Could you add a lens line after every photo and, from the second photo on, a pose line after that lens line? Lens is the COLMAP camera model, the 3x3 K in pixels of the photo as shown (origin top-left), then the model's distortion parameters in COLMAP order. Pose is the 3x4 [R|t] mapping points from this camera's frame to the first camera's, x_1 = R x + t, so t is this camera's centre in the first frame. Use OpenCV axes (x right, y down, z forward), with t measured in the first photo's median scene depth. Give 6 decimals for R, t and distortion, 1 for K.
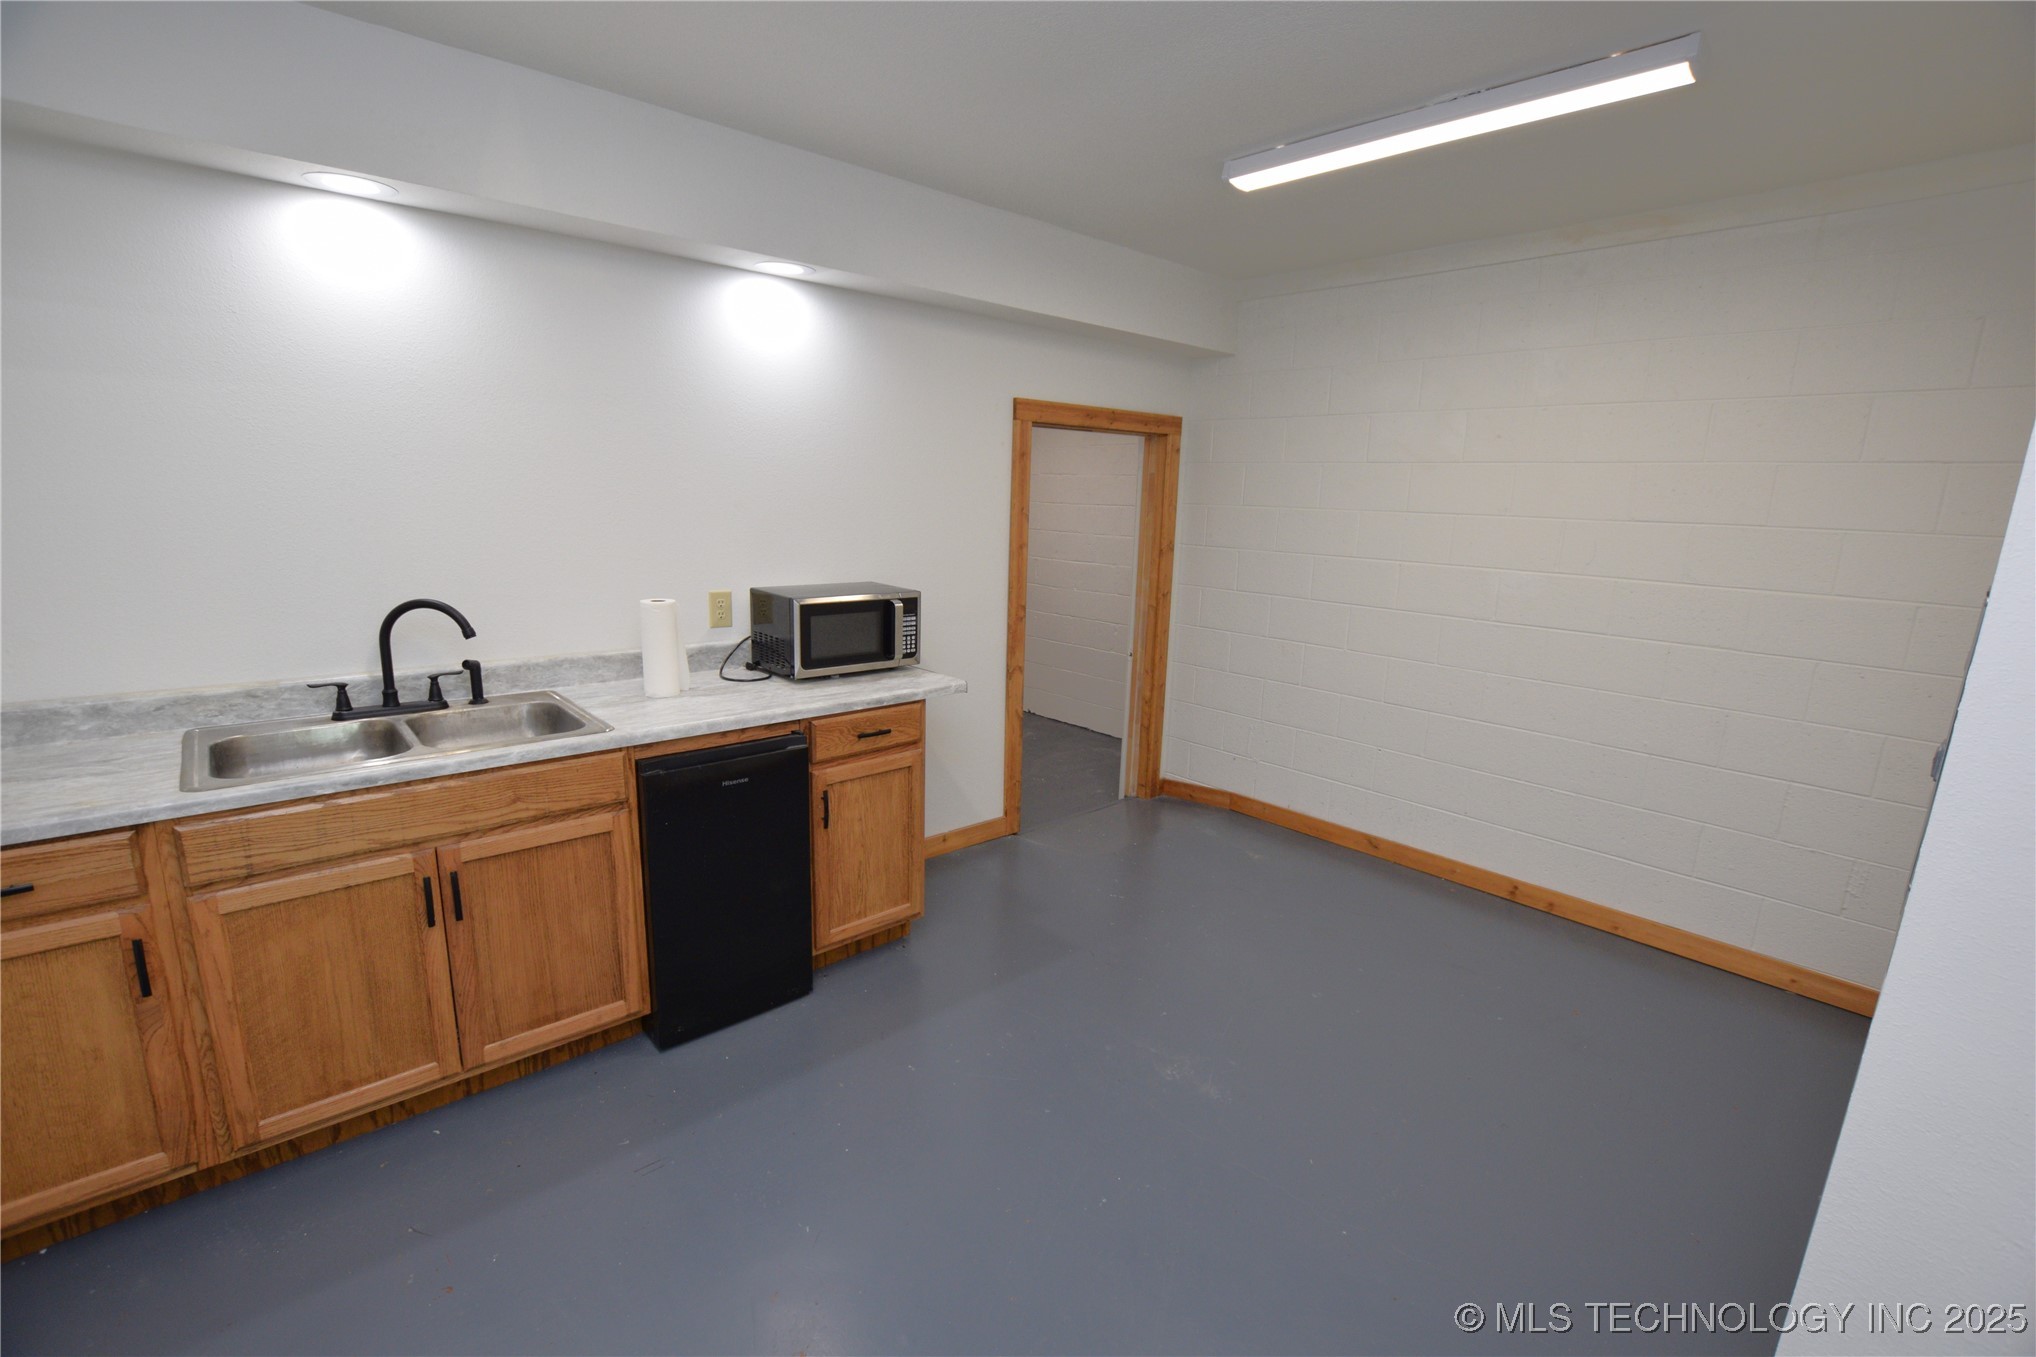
lens RADIAL K [[895.7, 0, 1026.1], [0, 895.7, 688.4], [0, 0, 1]] dist [-0.034220, 0.005855]
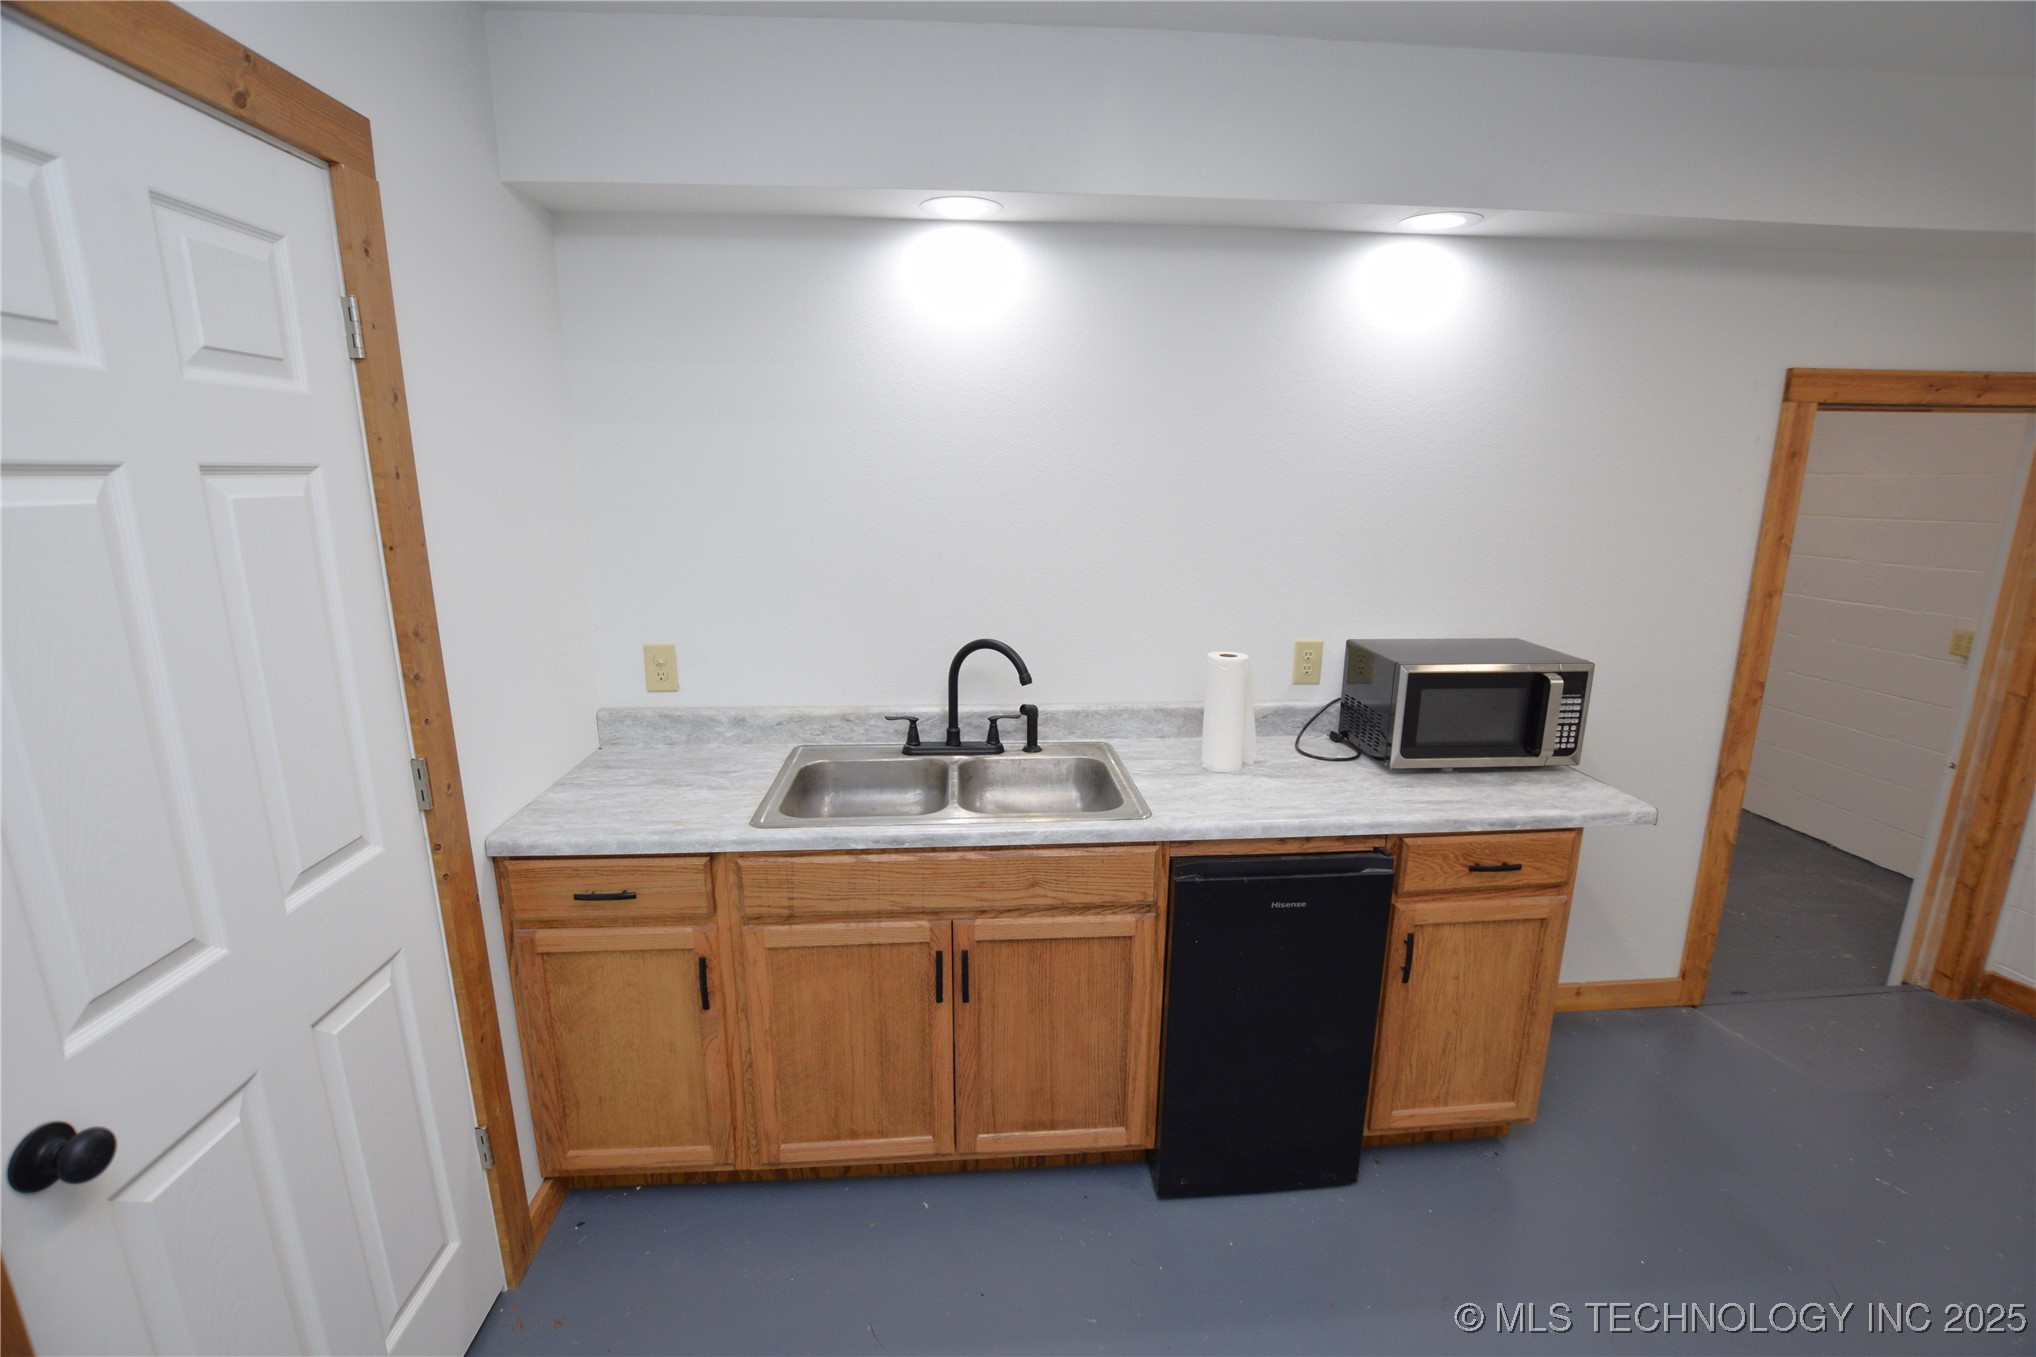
lens RADIAL K [[895.7, 0, 1026.1], [0, 895.7, 688.4], [0, 0, 1]] dist [-0.034220, 0.005855]
pose [[0.786496, 0.112218, -0.607315, -0.060597], [-0.111032, 0.993024, 0.039699, -0.087895], [0.607533, 0.036208, 0.793469, 0.254412]]
